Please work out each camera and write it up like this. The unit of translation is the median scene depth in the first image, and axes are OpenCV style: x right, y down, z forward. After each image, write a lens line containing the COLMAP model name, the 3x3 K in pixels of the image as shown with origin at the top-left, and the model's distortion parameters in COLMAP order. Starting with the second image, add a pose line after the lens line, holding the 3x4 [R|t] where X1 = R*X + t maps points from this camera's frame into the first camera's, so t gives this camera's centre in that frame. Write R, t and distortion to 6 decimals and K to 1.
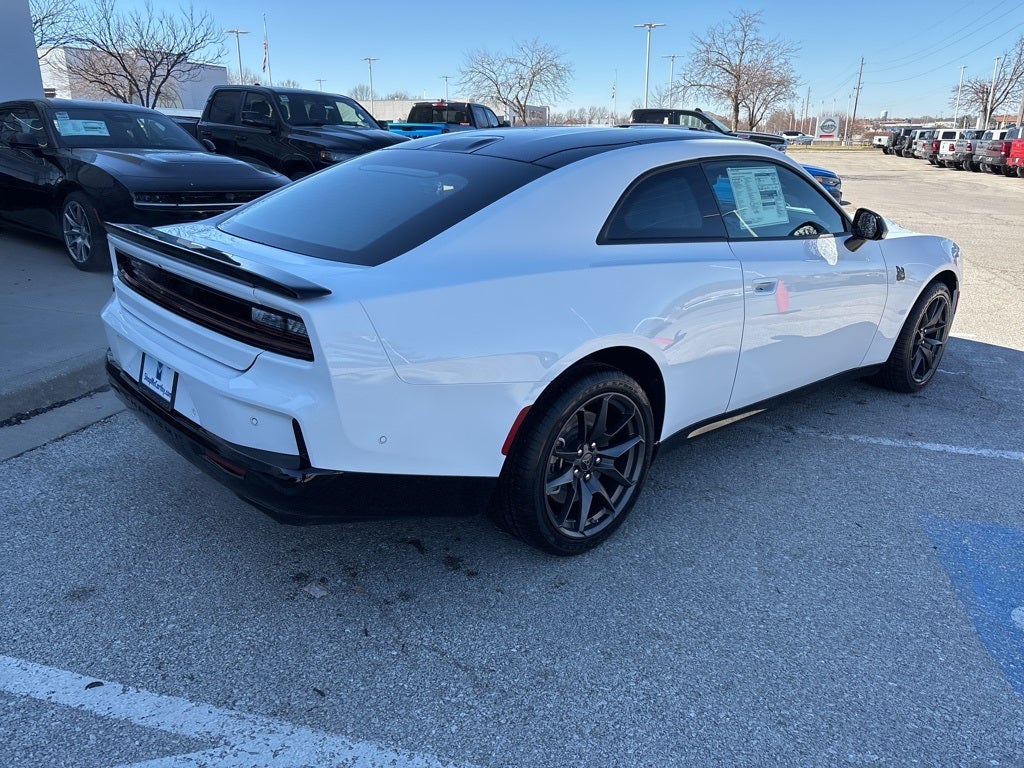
lens RADIAL K [[770.2, 0, 511.6], [0, 770.2, 375.0], [0, 0, 1]] dist [0.047112, -0.055477]
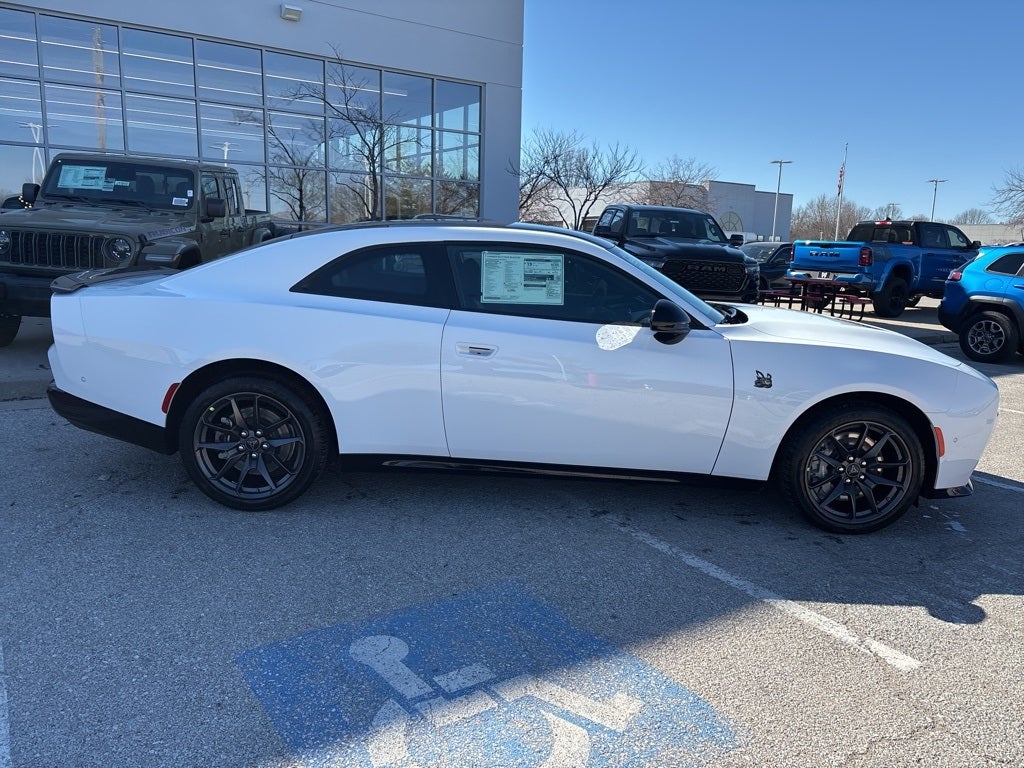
lens RADIAL K [[777.1, 0, 513.5], [0, 777.1, 363.3], [0, 0, 1]] dist [0.061543, -0.080603]
pose [[0.758881, 0.117241, -0.640589, 0.913961], [-0.221391, 0.971520, -0.084465, -0.008410], [0.612442, 0.205920, 0.763224, 0.127585]]
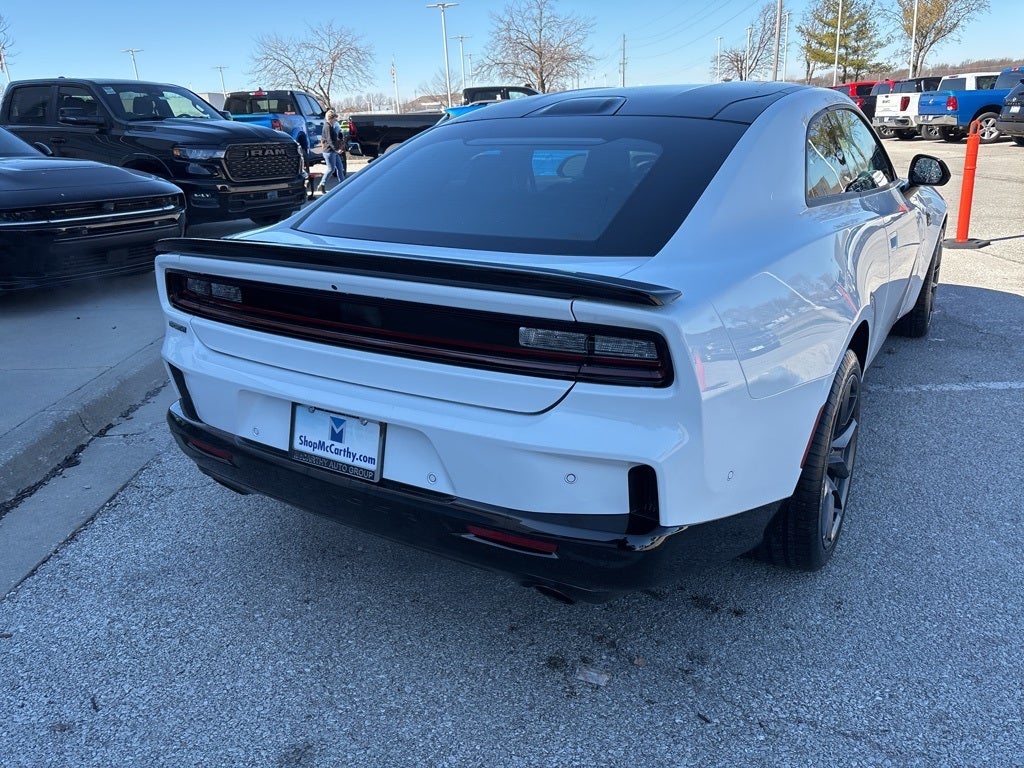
lens RADIAL K [[770.2, 0, 511.6], [0, 770.2, 375.0], [0, 0, 1]] dist [0.047112, -0.055477]
pose [[0.962806, -0.137060, 0.232851, -0.294561], [0.133169, 0.990563, 0.032424, -0.037753], [-0.235097, -0.000209, 0.971972, 0.159701]]
